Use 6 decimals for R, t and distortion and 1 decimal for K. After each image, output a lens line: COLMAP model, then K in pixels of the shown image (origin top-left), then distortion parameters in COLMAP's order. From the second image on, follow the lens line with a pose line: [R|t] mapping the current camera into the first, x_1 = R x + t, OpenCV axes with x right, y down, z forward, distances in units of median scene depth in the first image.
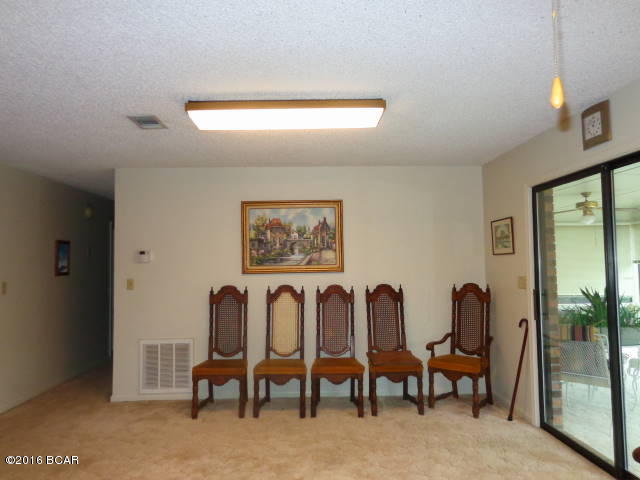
lens RADIAL K [[450.5, 0, 318.8], [0, 450.5, 239.6], [0, 0, 1]] dist [0.000972, 0.008659]
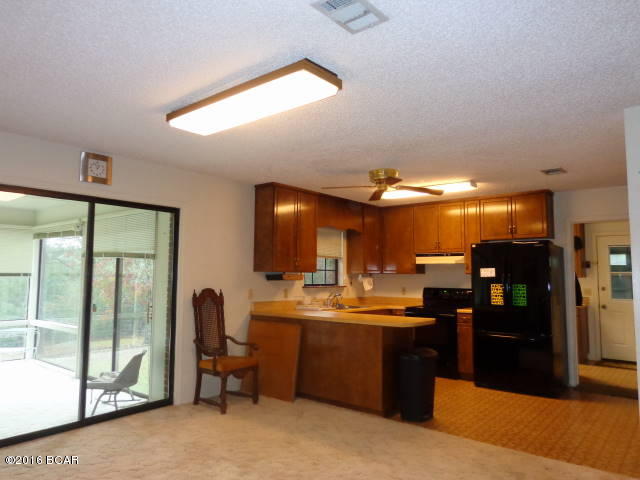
lens RADIAL K [[450.5, 0, 318.8], [0, 450.5, 239.6], [0, 0, 1]] dist [0.000972, 0.008659]
pose [[-0.748391, 0.064732, 0.660091, -0.493796], [-0.030233, 0.990862, -0.131447, 0.076340], [-0.662568, -0.118330, -0.739595, 0.976525]]
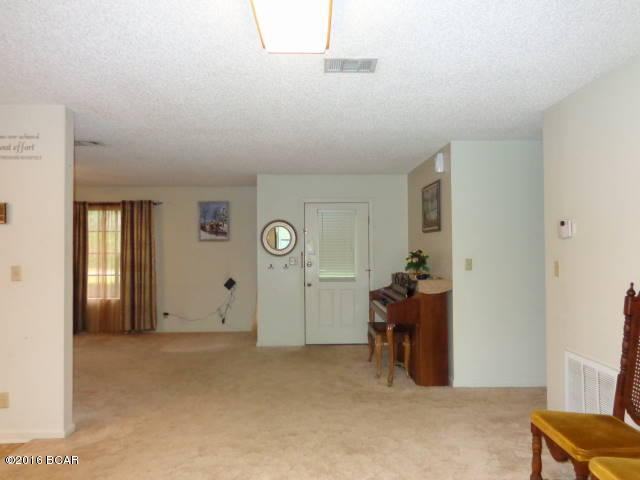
lens RADIAL K [[454.5, 0, 321.3], [0, 454.5, 238.8], [0, 0, 1]] dist [0.004338, 0.008087]
pose [[-0.013417, -0.003080, -0.999905, 0.302483], [0.063361, 0.997983, -0.003924, 0.031732], [0.997900, -0.063408, -0.013195, 0.645966]]
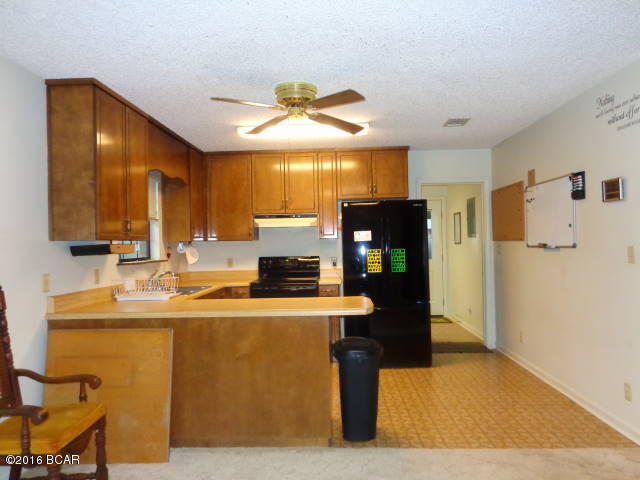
lens RADIAL K [[454.5, 0, 321.3], [0, 454.5, 238.8], [0, 0, 1]] dist [0.004338, 0.008087]
pose [[-0.996551, 0.037165, 0.074192, -0.020396], [0.032635, 0.997582, -0.061359, 0.058907], [-0.076293, -0.058727, -0.995355, 0.822972]]
